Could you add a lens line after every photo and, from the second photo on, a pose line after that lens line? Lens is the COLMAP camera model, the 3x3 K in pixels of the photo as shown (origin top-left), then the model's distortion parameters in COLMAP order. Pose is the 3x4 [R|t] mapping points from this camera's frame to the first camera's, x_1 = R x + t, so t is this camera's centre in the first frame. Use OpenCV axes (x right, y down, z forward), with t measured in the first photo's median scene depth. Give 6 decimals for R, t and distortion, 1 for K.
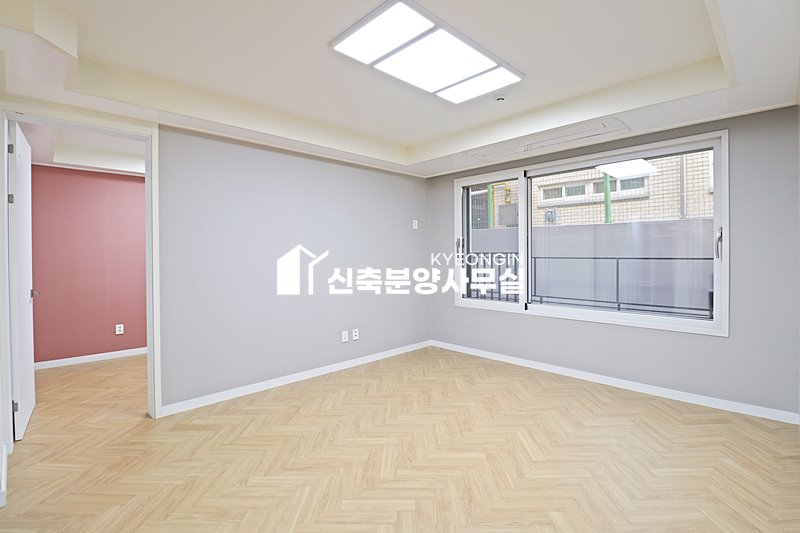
lens RADIAL K [[370.2, 0, 401.1], [0, 370.2, 266.2], [0, 0, 1]] dist [-0.008109, -0.008003]
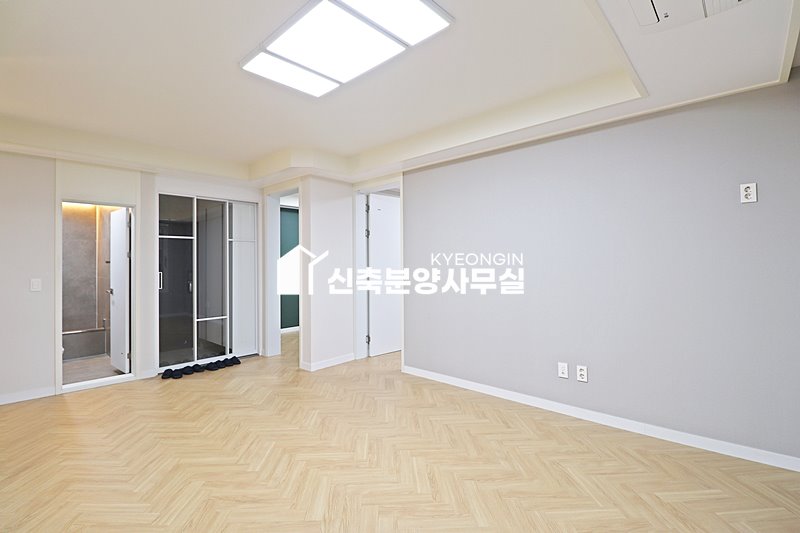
lens RADIAL K [[370.2, 0, 400.5], [0, 370.2, 264.5], [0, 0, 1]] dist [-0.008109, -0.008003]
pose [[0.050394, 0.008458, -0.998694, 0.745285], [-0.021512, 0.999741, 0.007381, -0.024054], [0.998498, 0.021112, 0.050563, 0.840450]]
